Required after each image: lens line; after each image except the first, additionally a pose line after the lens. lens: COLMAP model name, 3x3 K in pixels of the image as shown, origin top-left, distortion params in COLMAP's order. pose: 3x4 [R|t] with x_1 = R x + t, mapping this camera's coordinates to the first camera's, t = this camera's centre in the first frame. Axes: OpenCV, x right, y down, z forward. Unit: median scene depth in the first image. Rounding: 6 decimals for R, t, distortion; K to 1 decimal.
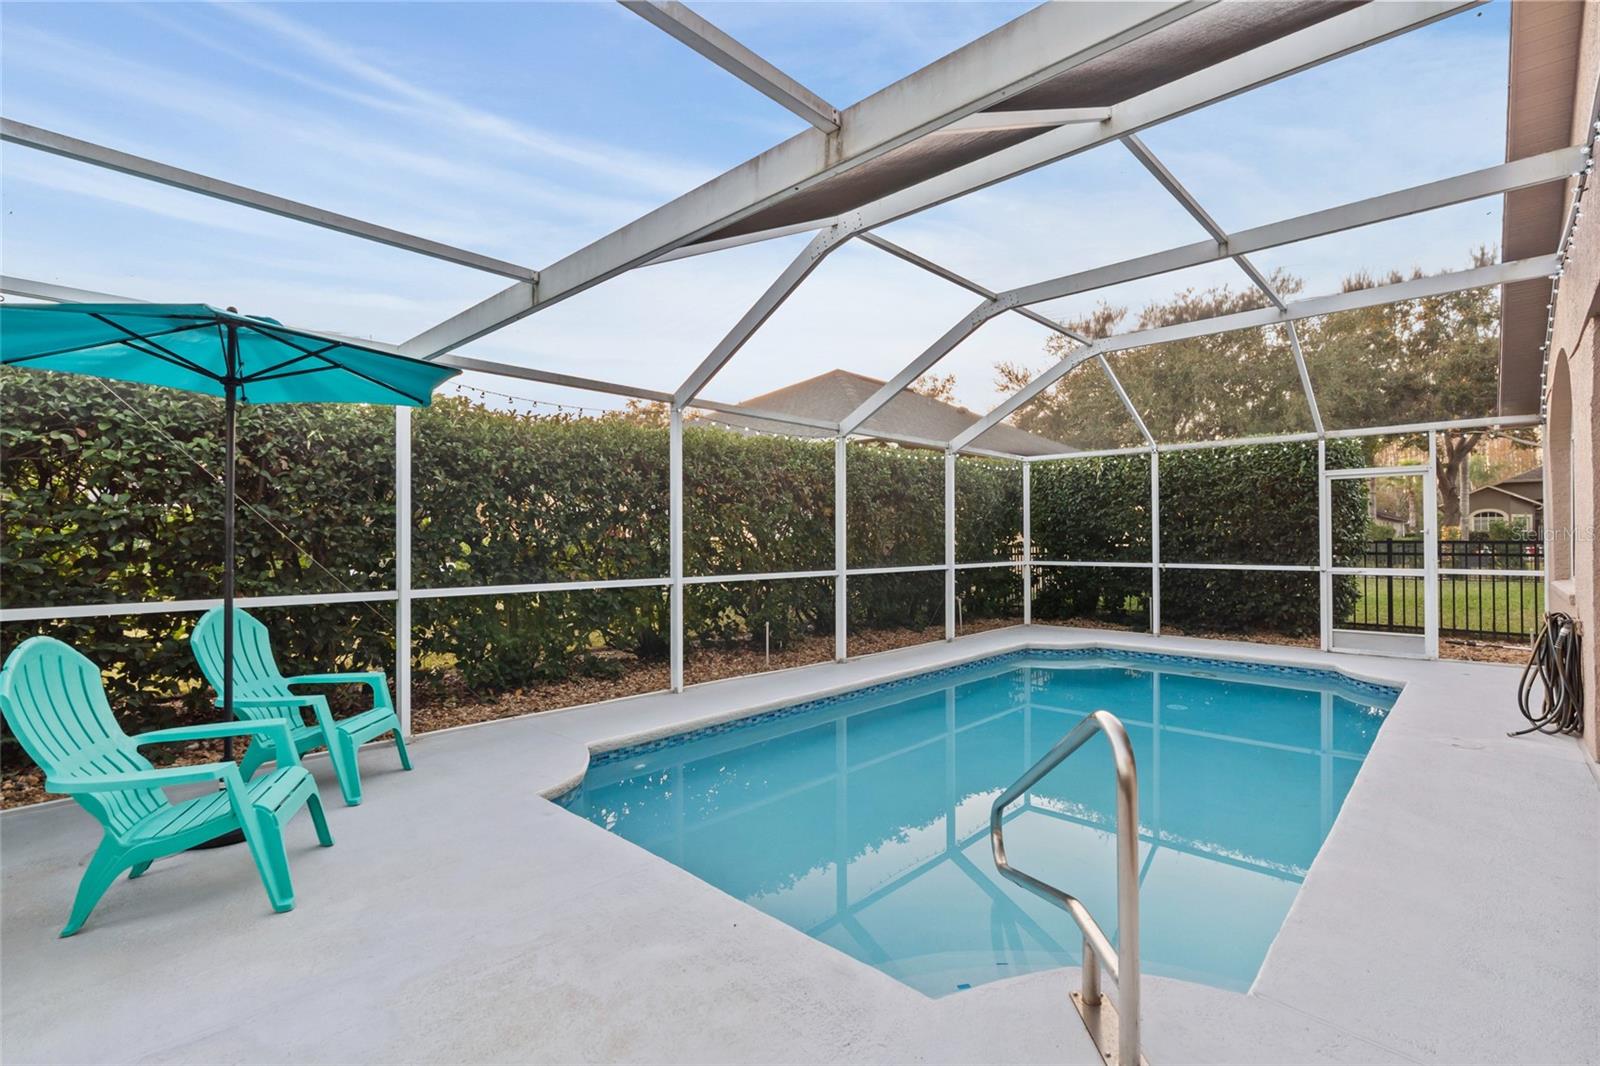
lens RADIAL K [[724.7, 0, 800.5], [0, 724.7, 522.1], [0, 0, 1]] dist [-0.003620, 0.000913]
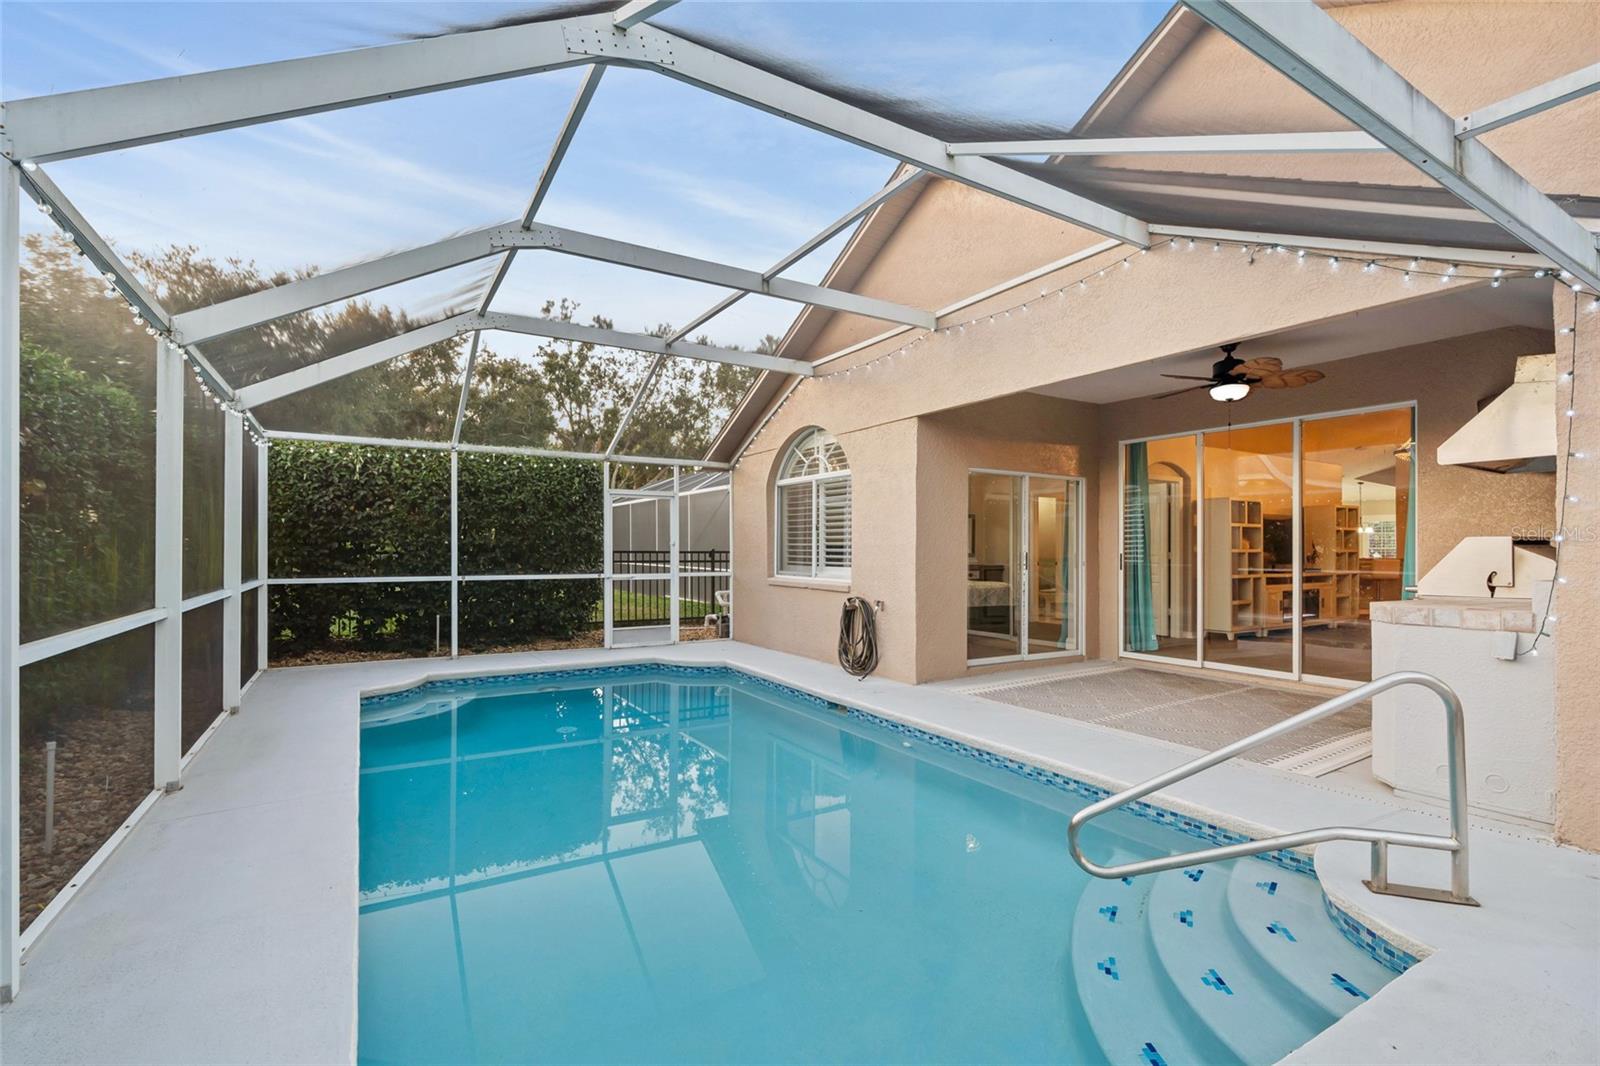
lens RADIAL K [[722.8, 0, 799.3], [0, 722.8, 536.8], [0, 0, 1]] dist [-0.004308, 0.000763]
pose [[0.269497, 0.018395, 0.962826, -0.261048], [-0.027229, 0.999563, -0.011475, 0.008094], [-0.962616, -0.023124, 0.269880, 0.375487]]
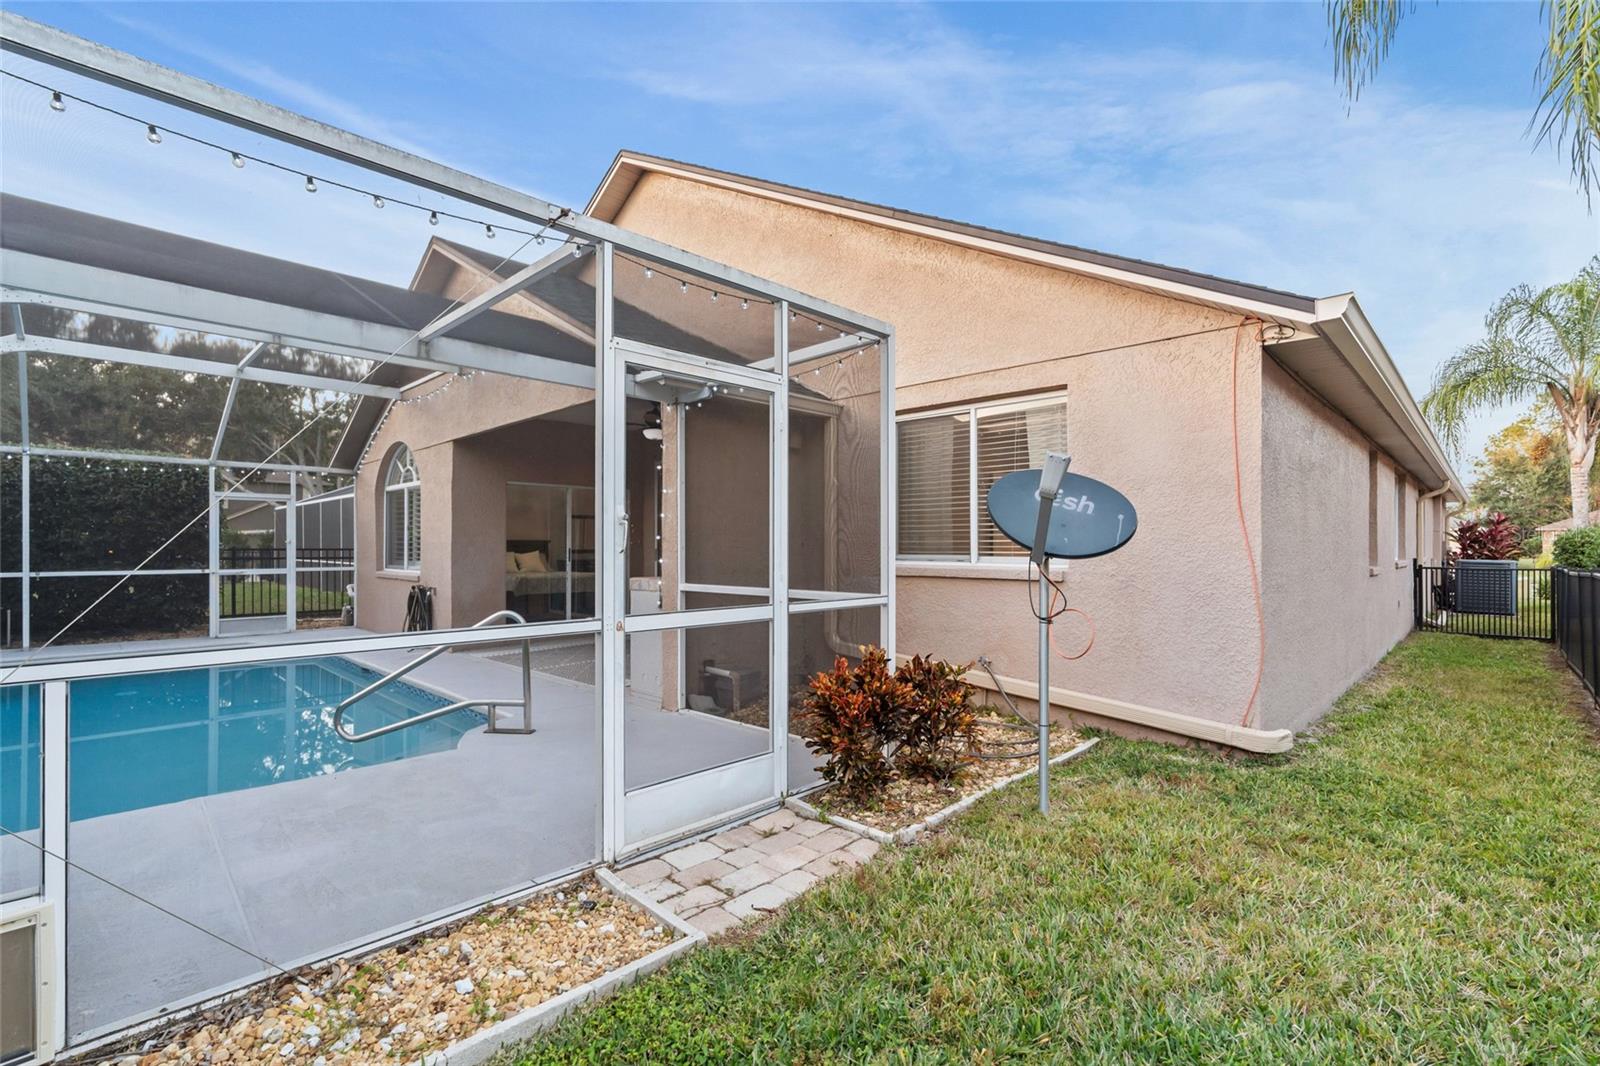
lens RADIAL K [[722.8, 0, 799.3], [0, 722.8, 536.8], [0, 0, 1]] dist [-0.004308, 0.000763]
pose [[0.016930, 0.016943, 0.999713, -0.450159], [-0.024510, 0.999563, -0.016525, 0.001774], [-0.999556, -0.024223, 0.017338, -0.019144]]
